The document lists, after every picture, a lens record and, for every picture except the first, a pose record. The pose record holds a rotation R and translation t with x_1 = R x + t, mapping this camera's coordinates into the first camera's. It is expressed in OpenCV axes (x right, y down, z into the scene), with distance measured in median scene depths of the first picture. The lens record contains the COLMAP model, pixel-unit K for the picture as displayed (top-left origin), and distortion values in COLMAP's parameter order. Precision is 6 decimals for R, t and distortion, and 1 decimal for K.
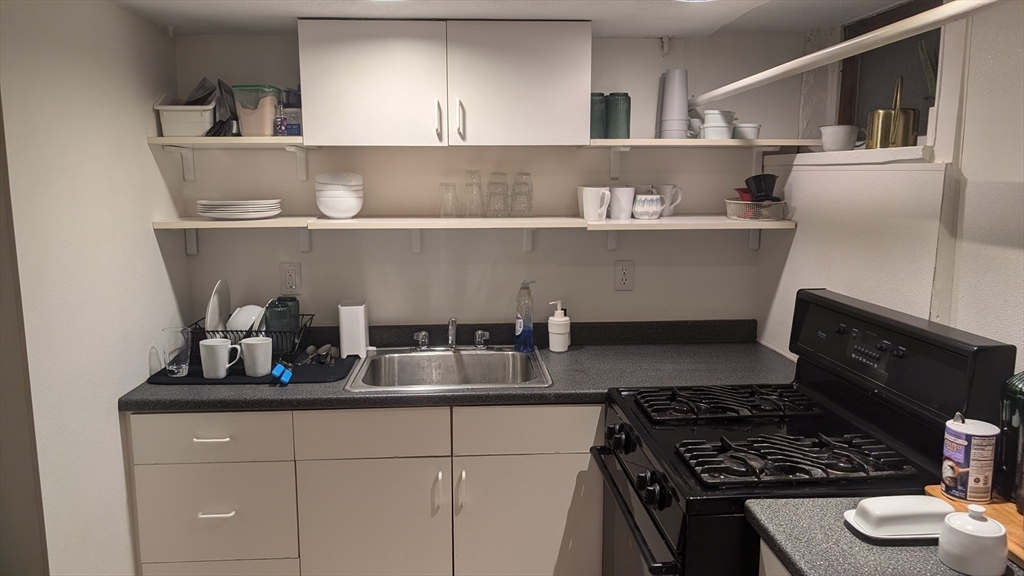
lens RADIAL K [[750.0, 0, 512.0], [0, 750.0, 288.0], [0, 0, 1]] dist [0.005241, -0.003251]
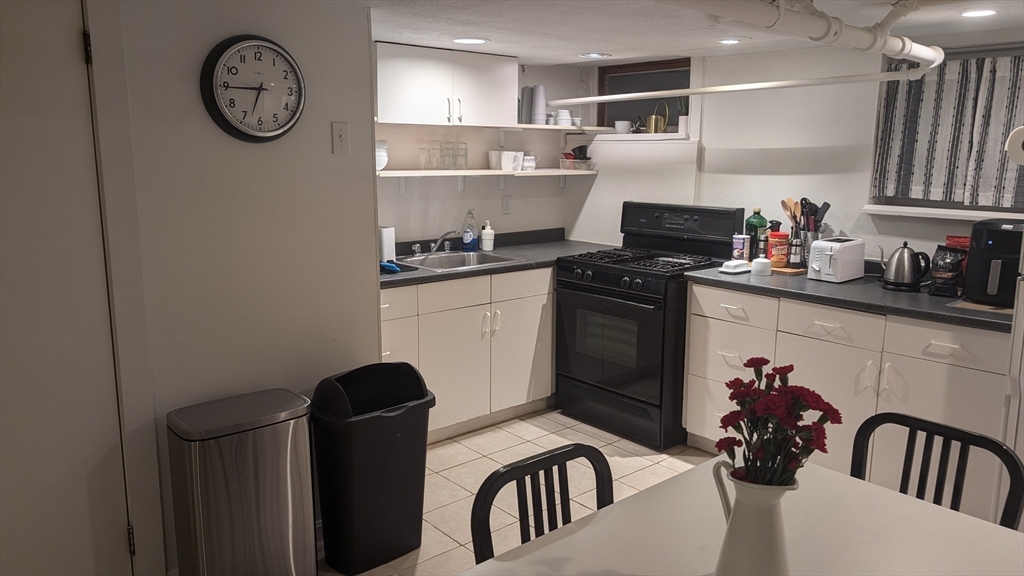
lens RADIAL K [[750.0, 0, 512.0], [0, 750.0, 288.0], [0, 0, 1]] dist [0.005241, -0.003251]
pose [[0.787230, -0.103155, 0.607970, -1.027268], [0.083984, 0.994658, 0.060018, 0.080056], [-0.610913, 0.003812, 0.791688, -0.395816]]
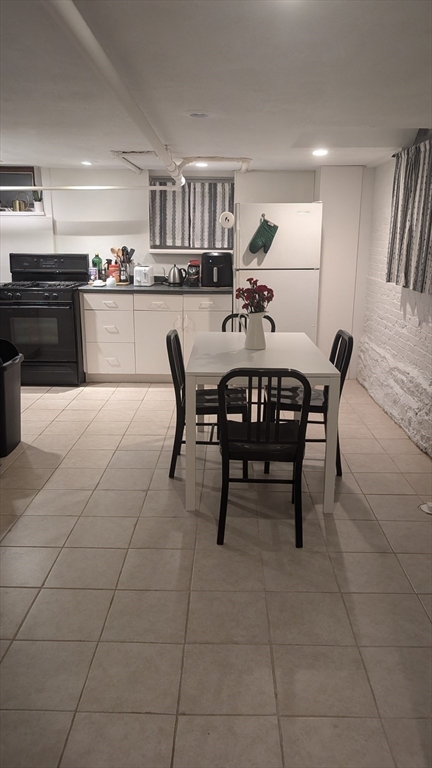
lens RADIAL K [[562.5, 0, 216.0], [0, 562.5, 384.0], [0, 0, 1]] dist [0.005241, -0.003251]
pose [[0.069206, -0.244280, 0.967232, -1.948041], [0.140878, 0.962234, 0.232937, 0.097561], [-0.987605, 0.120141, 0.101006, -0.090541]]
